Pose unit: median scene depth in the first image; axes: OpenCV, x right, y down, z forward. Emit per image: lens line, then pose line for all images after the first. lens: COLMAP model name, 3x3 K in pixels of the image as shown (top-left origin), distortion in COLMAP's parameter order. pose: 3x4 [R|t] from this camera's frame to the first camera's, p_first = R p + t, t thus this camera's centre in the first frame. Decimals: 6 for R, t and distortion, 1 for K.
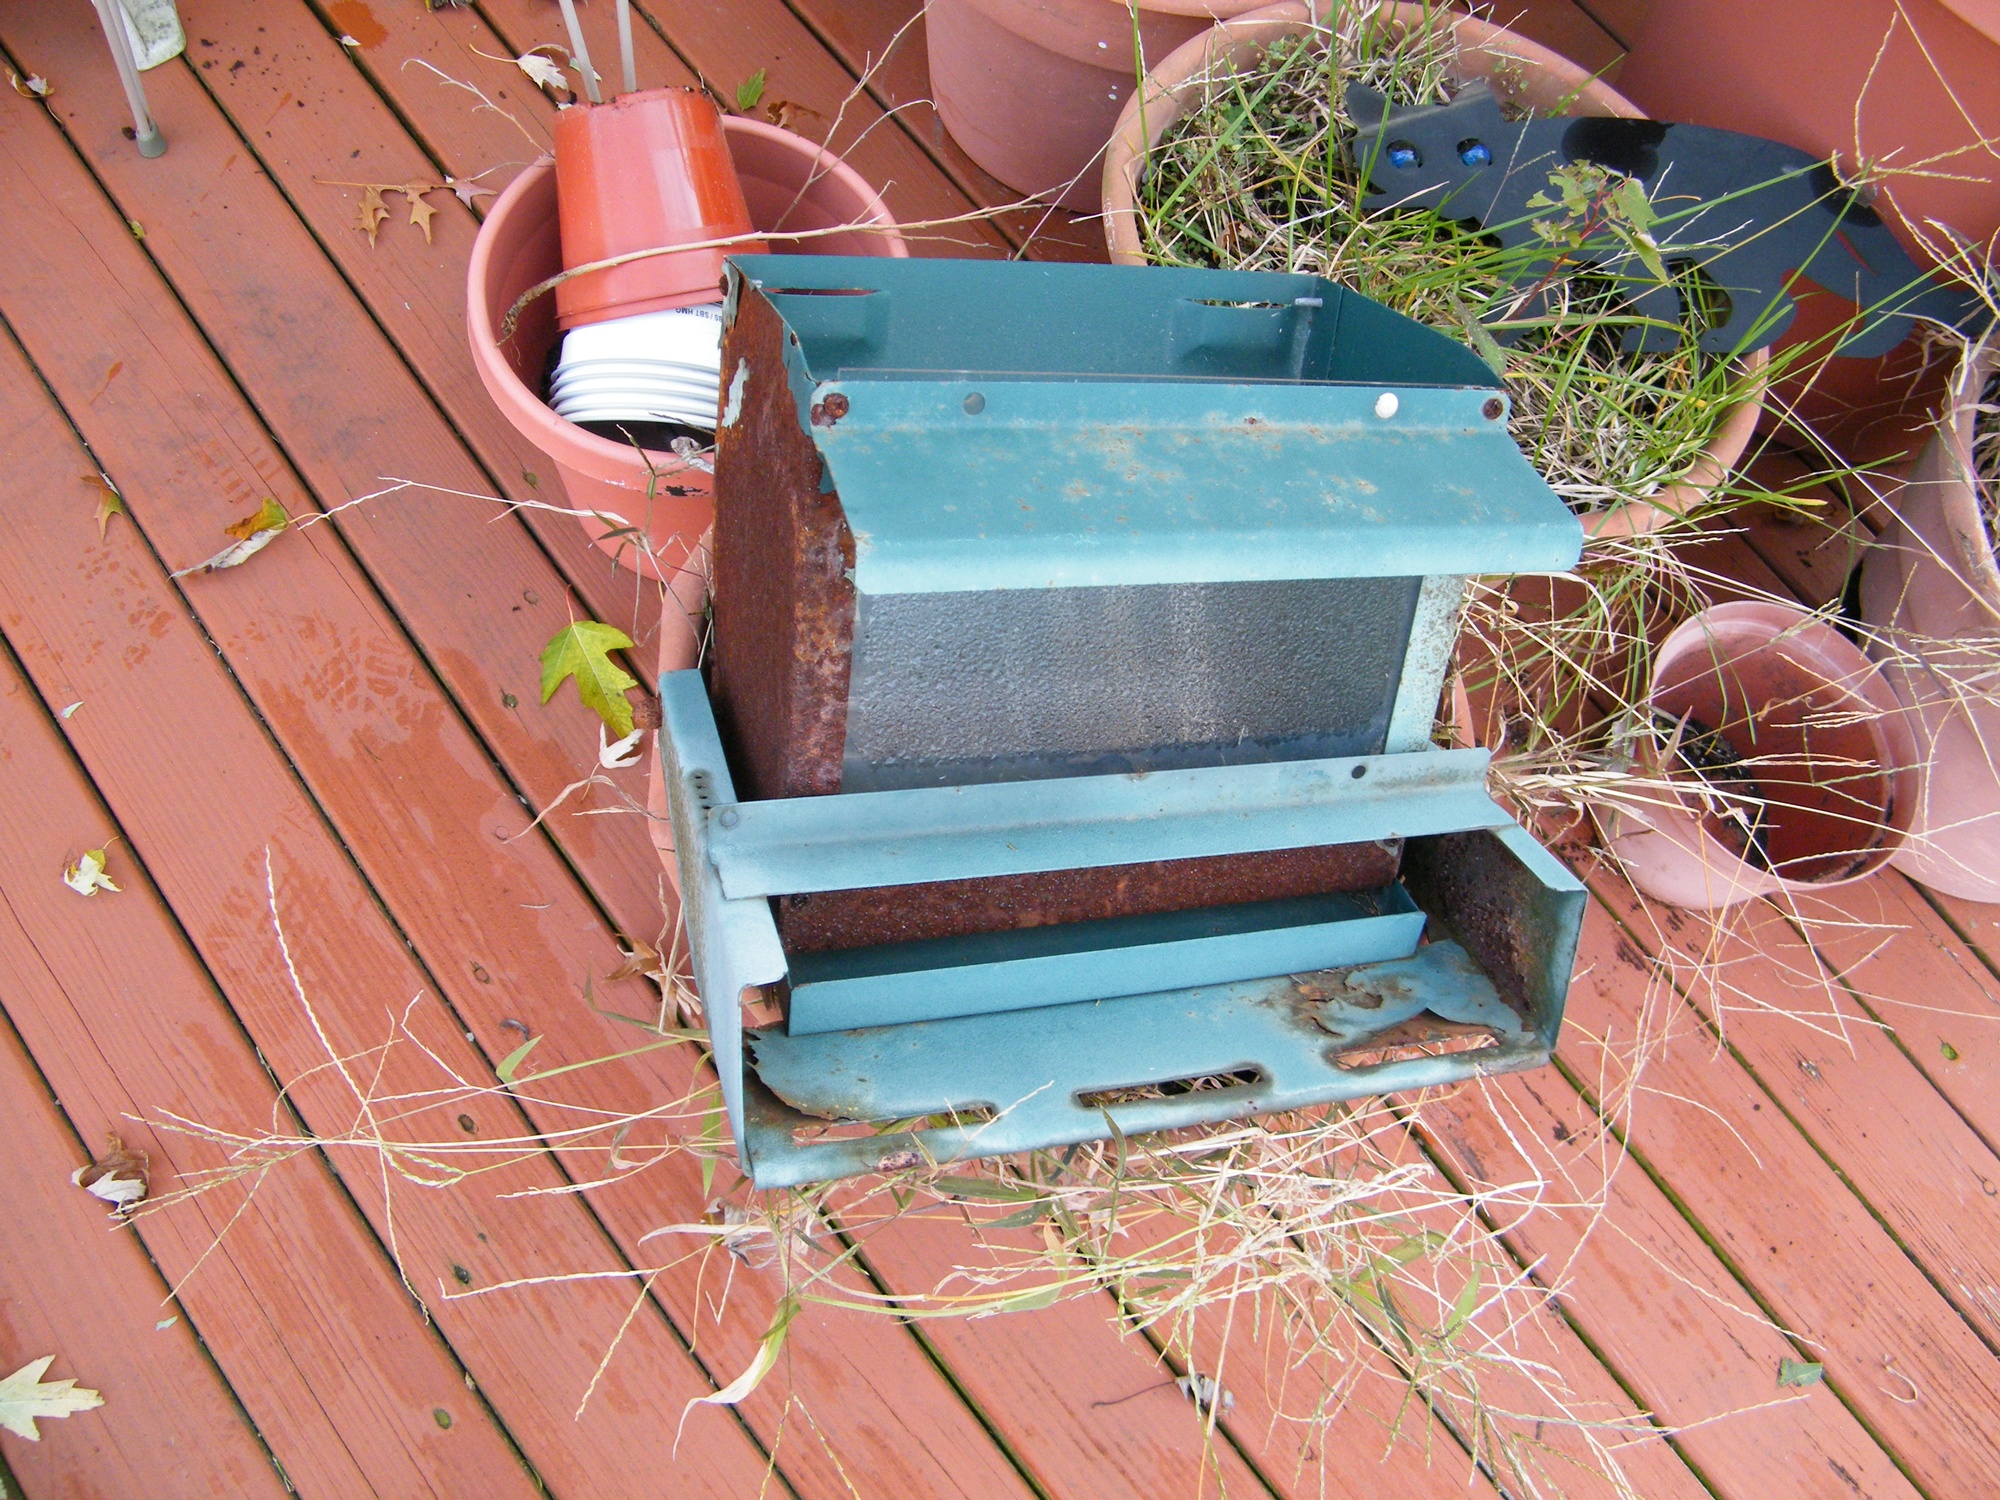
lens RADIAL K [[1666.5, 0, 1051.1], [0, 1666.5, 739.5], [0, 0, 1]] dist [-0.189605, 0.152959]
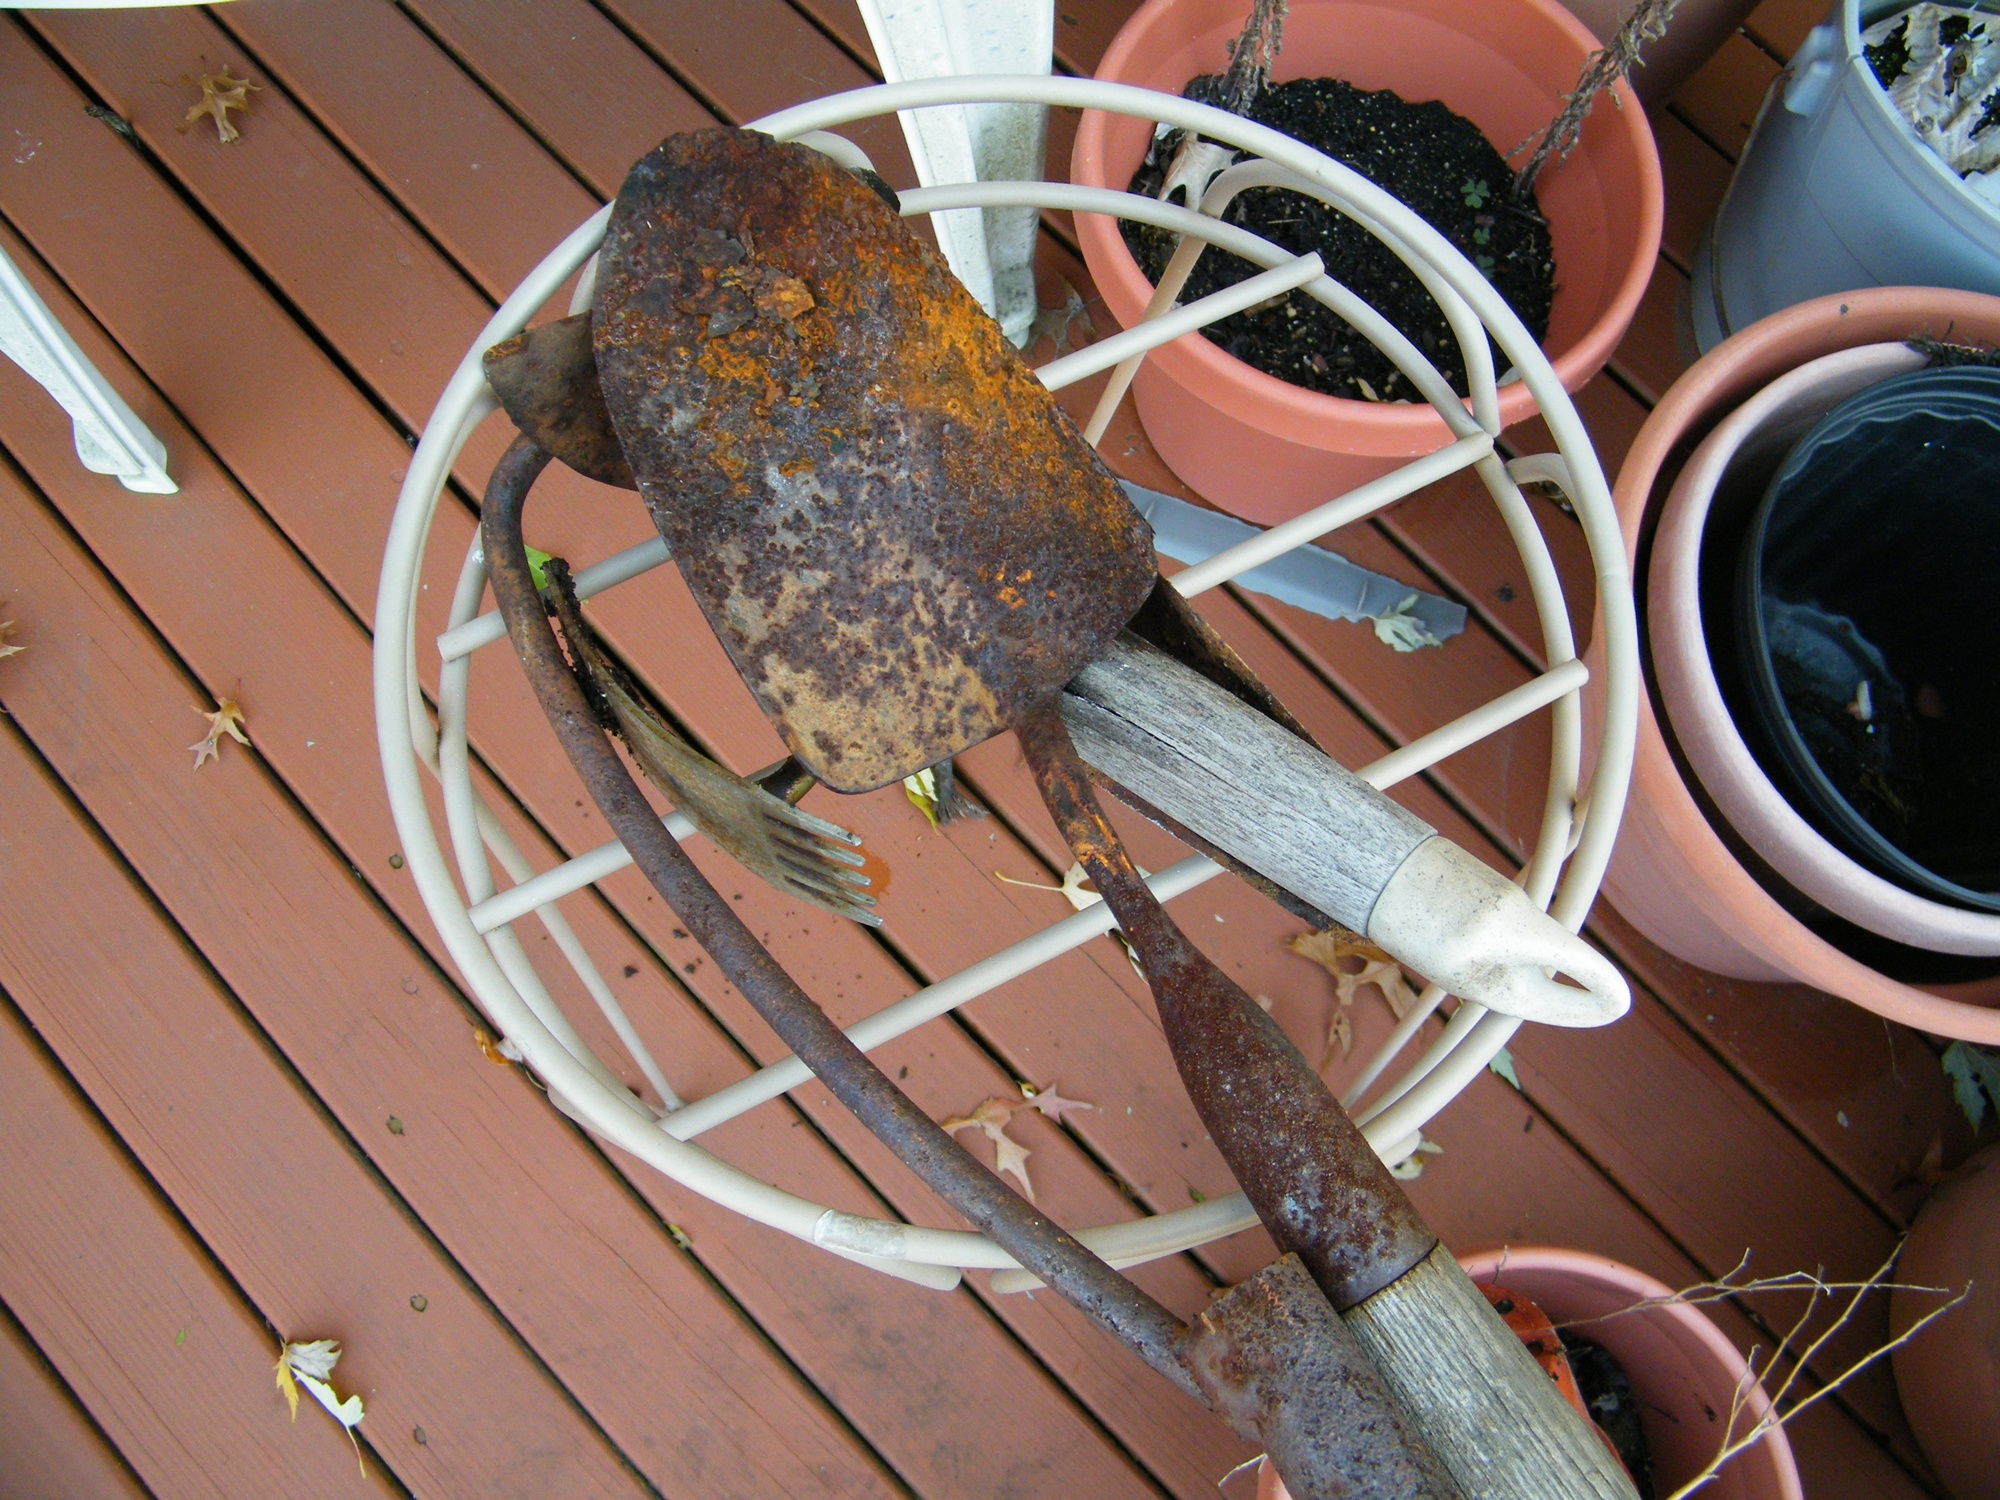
lens RADIAL K [[1666.5, 0, 1035.7], [0, 1666.5, 704.0], [0, 0, 1]] dist [-0.189605, 0.152959]
pose [[0.987665, -0.129216, -0.088442, -0.320453], [0.139422, 0.982803, 0.121077, -0.753166], [0.071276, -0.131914, 0.988695, 0.239564]]
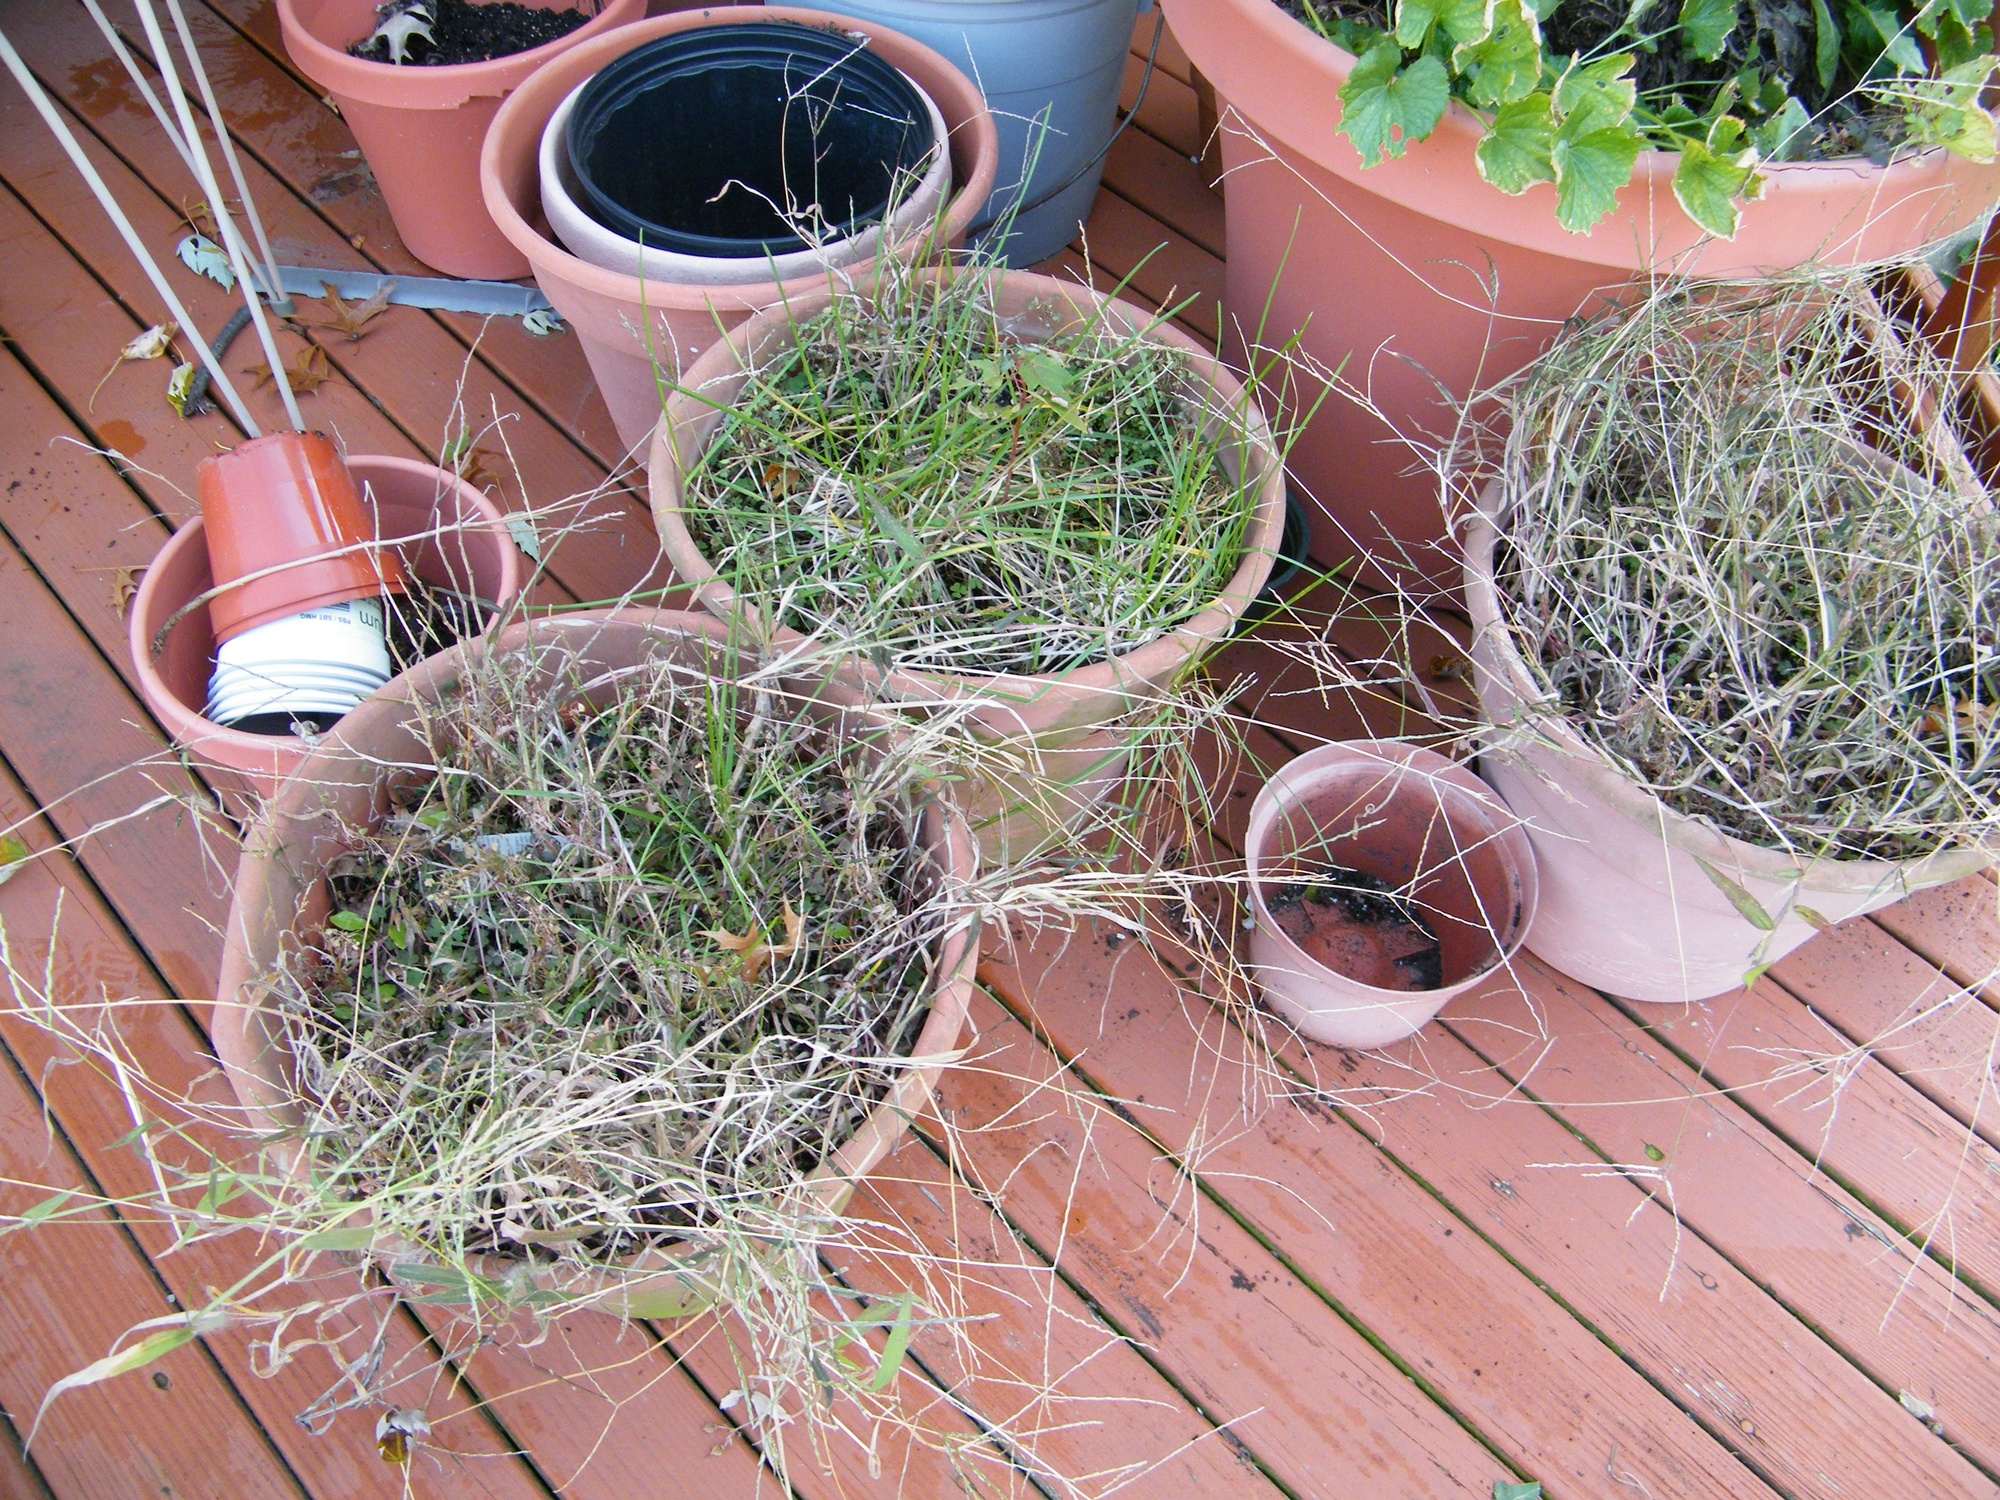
lens RADIAL K [[1666.5, 0, 1043.9], [0, 1666.5, 738.8], [0, 0, 1]] dist [-0.189605, 0.152959]
pose [[0.989428, -0.143583, -0.020383, 0.268216], [0.135969, 0.967334, -0.213955, 0.119844], [0.050438, 0.208922, 0.976631, -0.059819]]
